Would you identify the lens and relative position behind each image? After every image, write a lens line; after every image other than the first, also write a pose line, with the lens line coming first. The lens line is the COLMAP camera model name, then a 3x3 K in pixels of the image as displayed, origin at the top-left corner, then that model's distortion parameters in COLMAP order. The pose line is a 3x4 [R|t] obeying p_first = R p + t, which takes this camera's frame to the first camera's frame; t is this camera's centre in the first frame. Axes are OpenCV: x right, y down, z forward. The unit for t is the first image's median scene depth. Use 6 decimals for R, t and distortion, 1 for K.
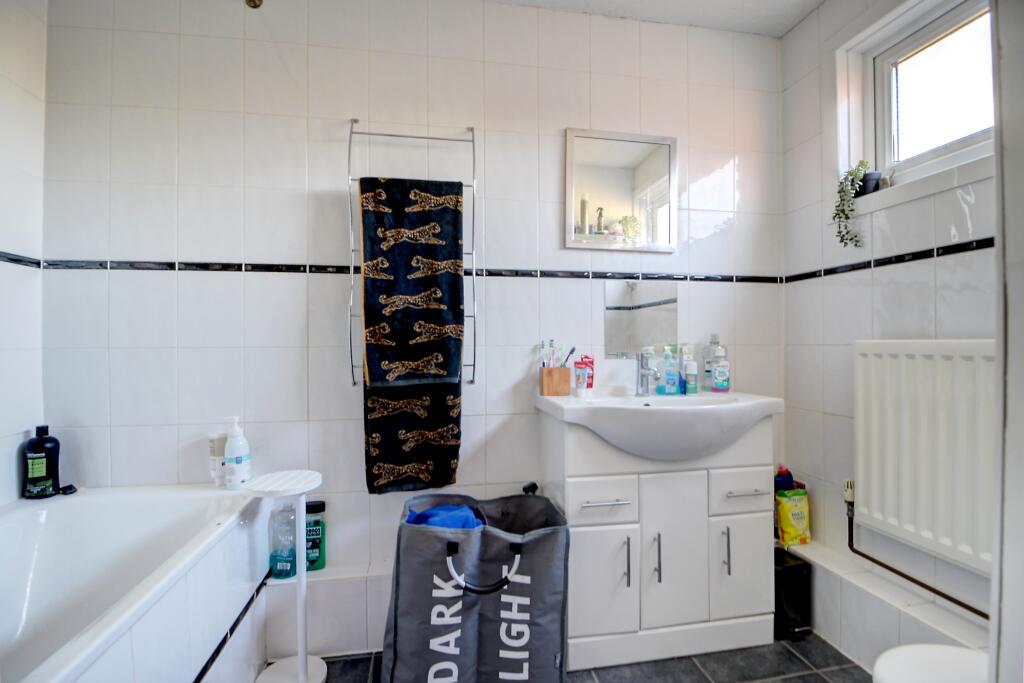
lens RADIAL K [[475.6, 0, 512.8], [0, 475.6, 342.0], [0, 0, 1]] dist [-0.019609, -0.001541]
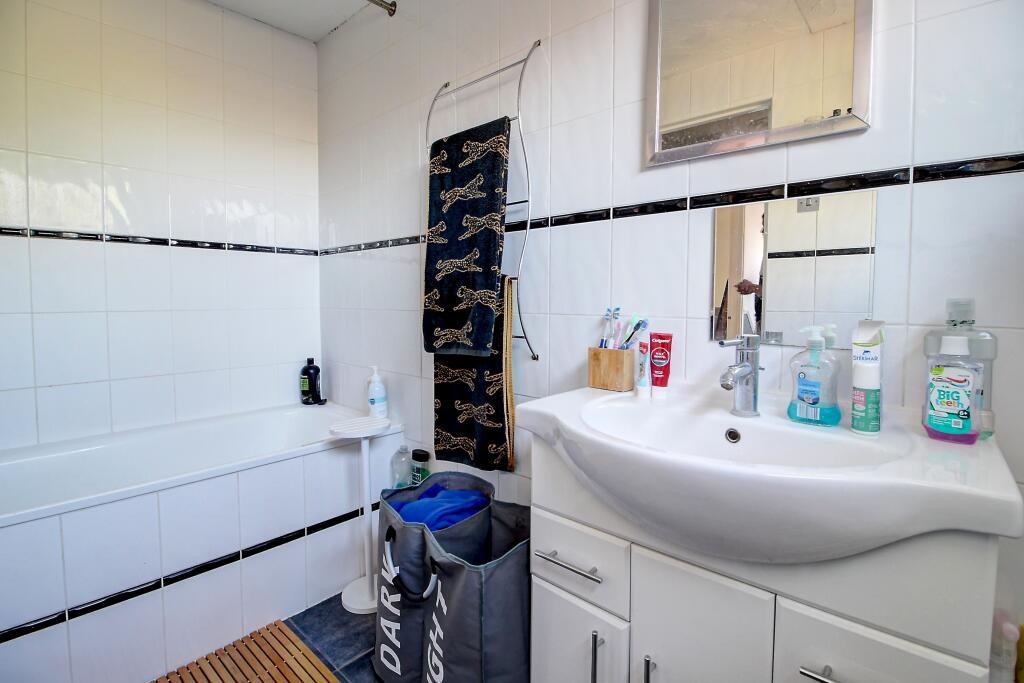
lens RADIAL K [[475.6, 0, 517.9], [0, 475.6, 321.5], [0, 0, 1]] dist [-0.019609, -0.001541]
pose [[0.622358, 0.042278, -0.781590, 0.591249], [-0.000609, 0.998566, 0.053530, -0.024851], [0.782733, -0.032839, 0.621491, 0.509071]]
